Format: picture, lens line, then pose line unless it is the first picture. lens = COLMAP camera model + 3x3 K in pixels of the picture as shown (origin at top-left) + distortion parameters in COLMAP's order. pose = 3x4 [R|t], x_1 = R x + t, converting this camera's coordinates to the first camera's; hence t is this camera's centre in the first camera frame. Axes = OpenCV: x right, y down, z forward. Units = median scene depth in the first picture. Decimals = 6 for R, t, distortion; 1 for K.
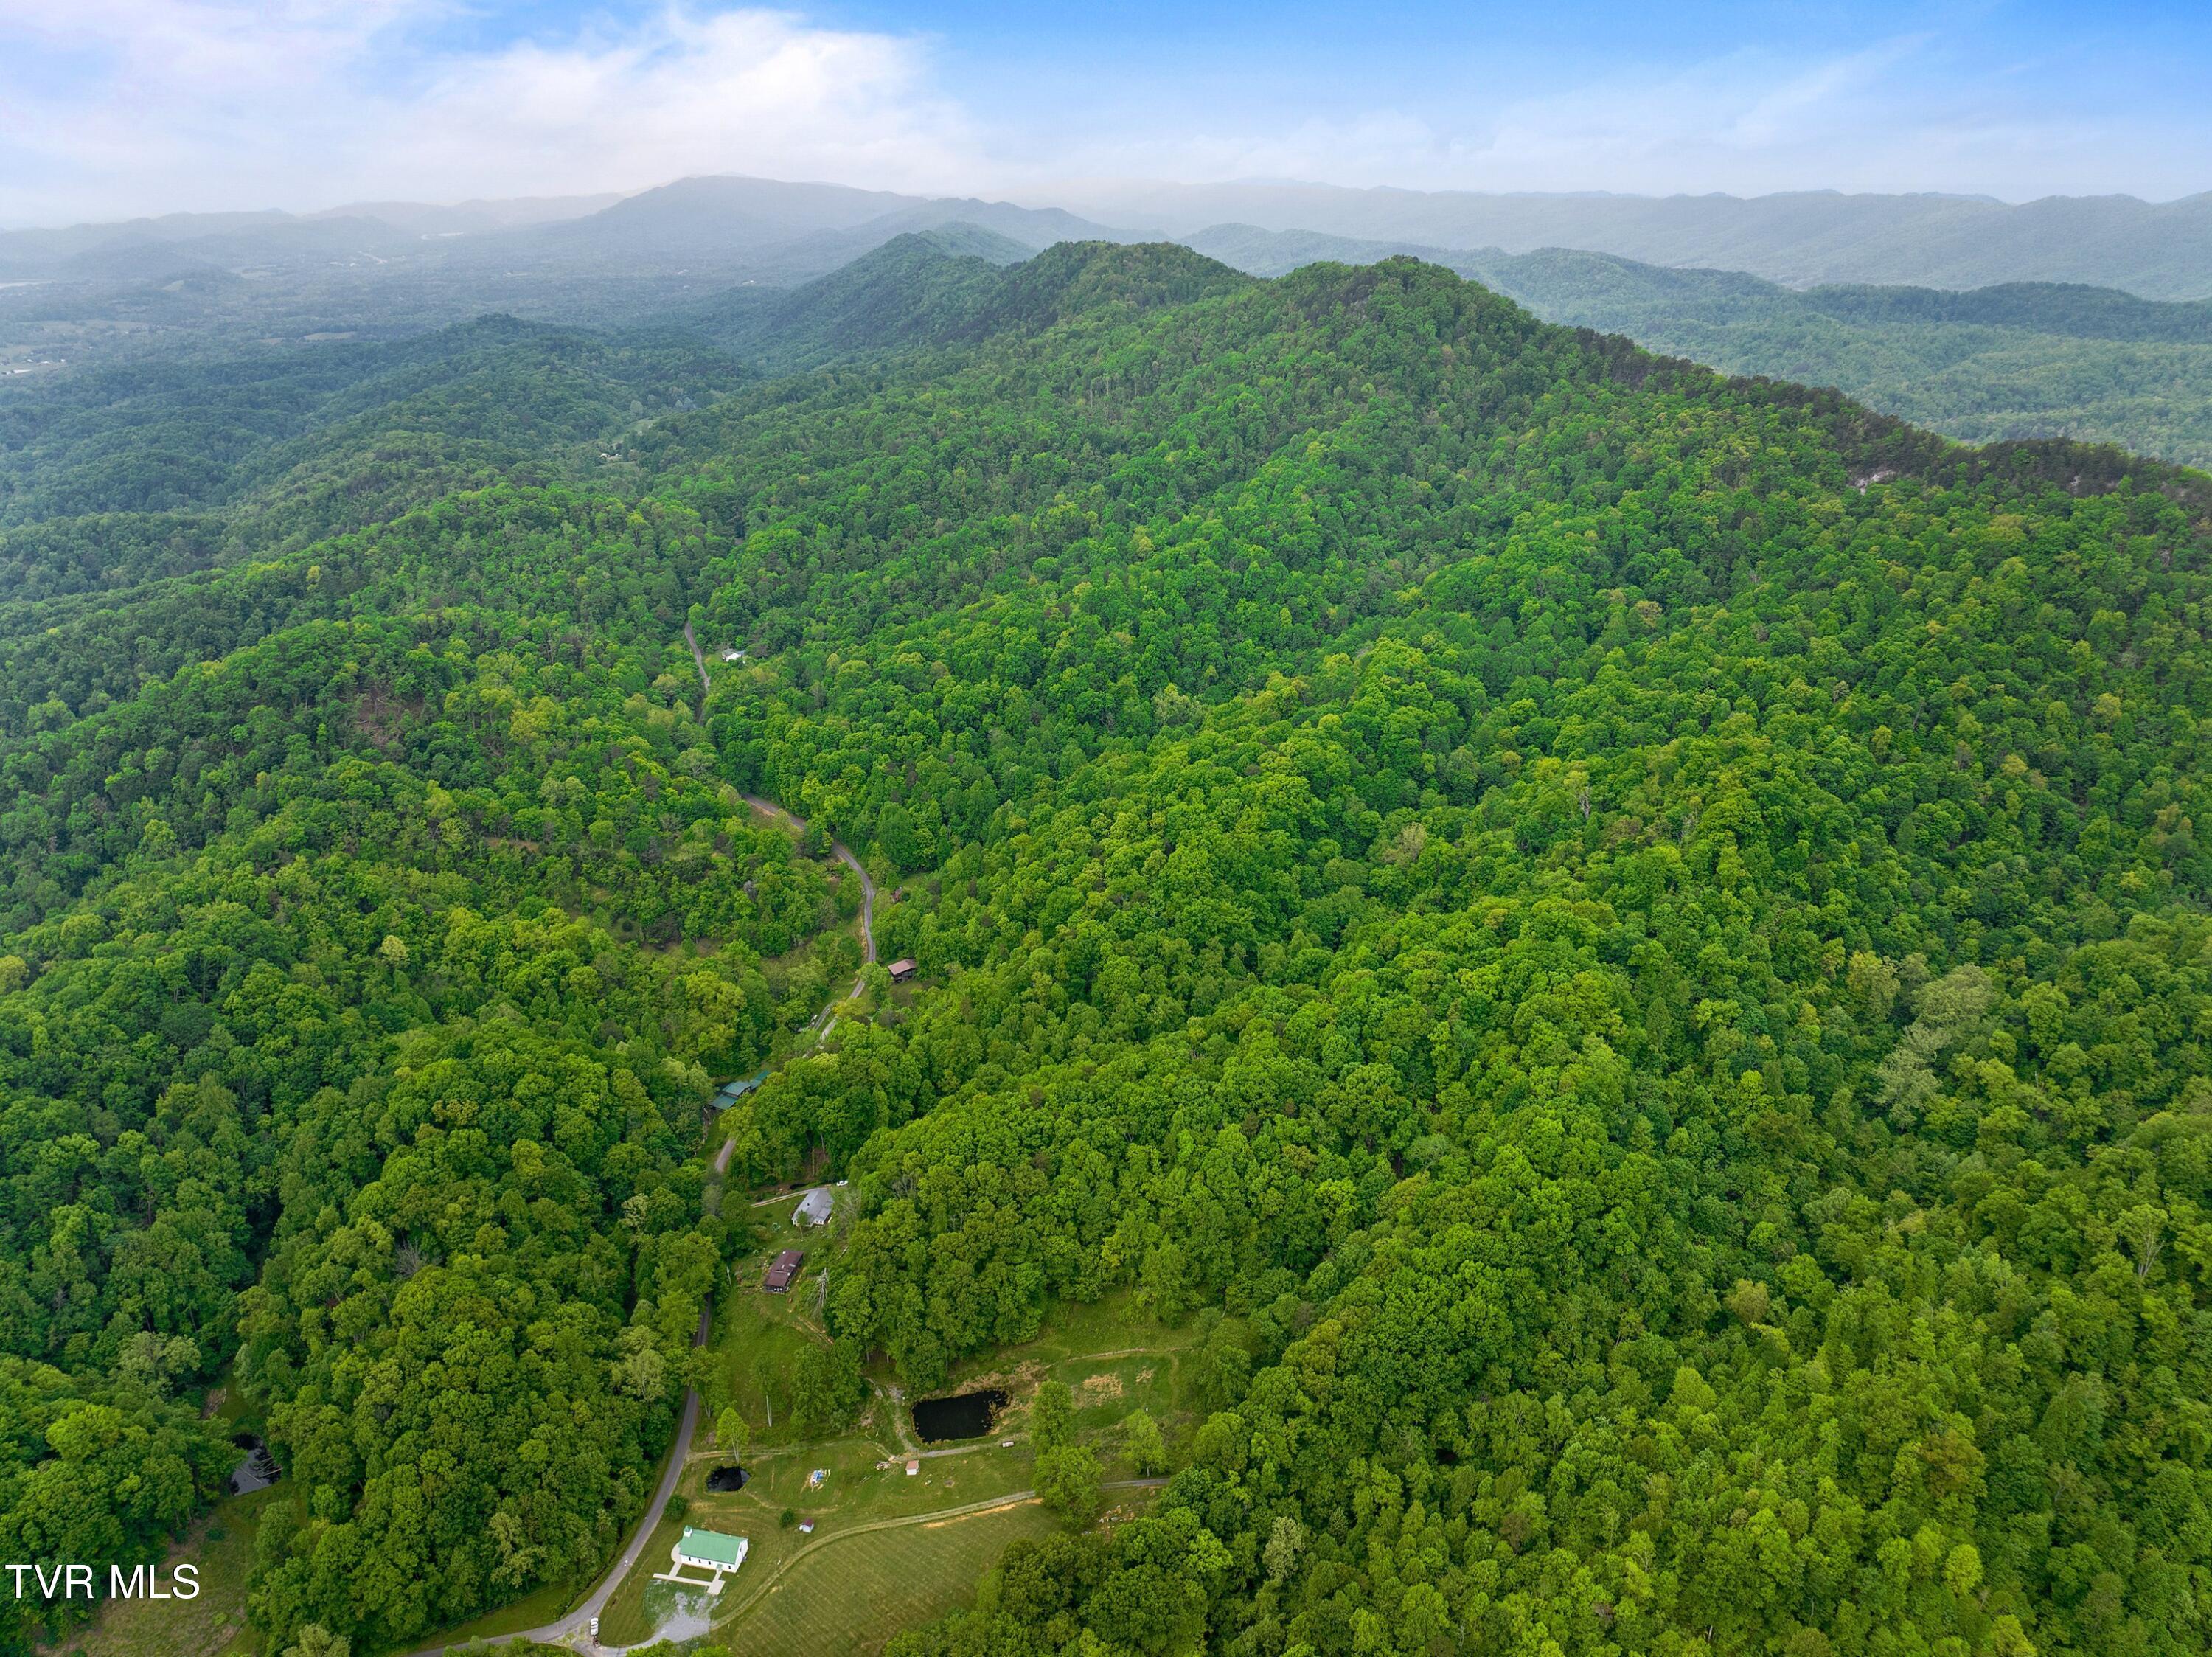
lens RADIAL K [[1588.1, 0, 1113.9], [0, 1588.1, 828.2], [0, 0, 1]] dist [-0.040629, 0.010704]
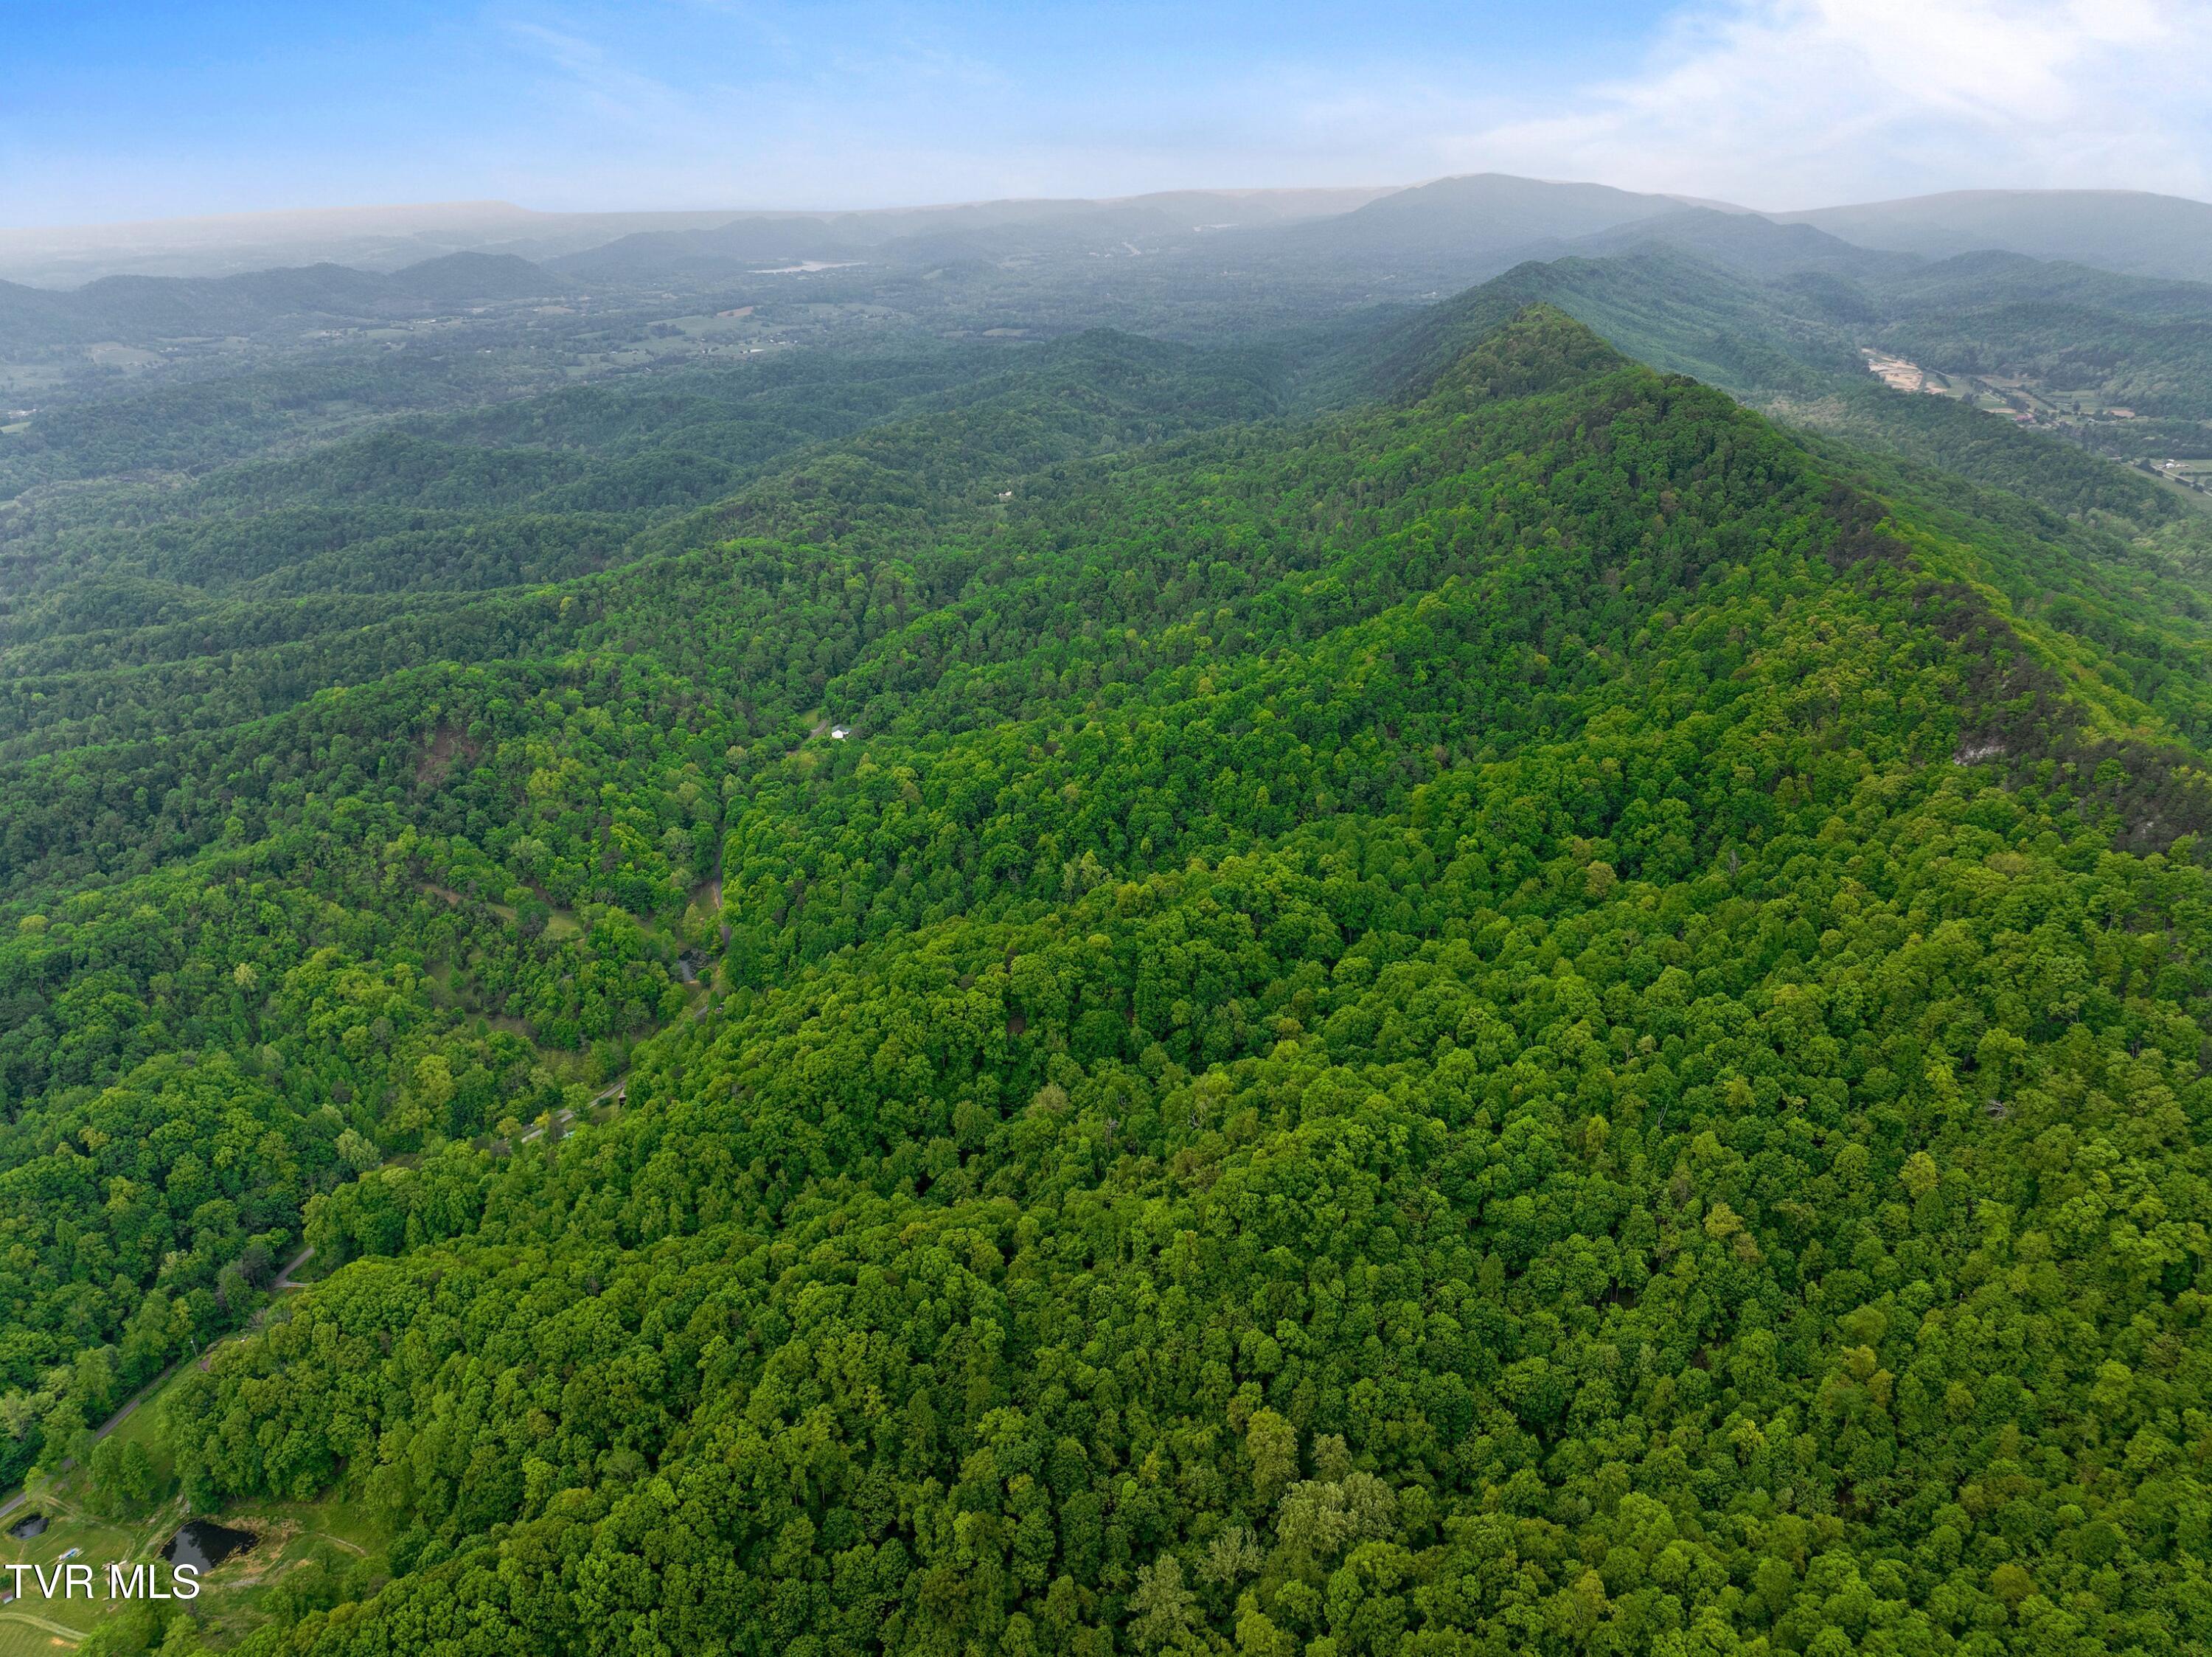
lens RADIAL K [[1588.1, 0, 1109.4], [0, 1588.1, 830.3], [0, 0, 1]] dist [-0.040629, 0.010704]
pose [[0.883923, 0.182114, -0.430714, 0.450946], [-0.178244, 0.982729, 0.049719, -0.152064], [0.432330, 0.032824, 0.901118, 0.154665]]
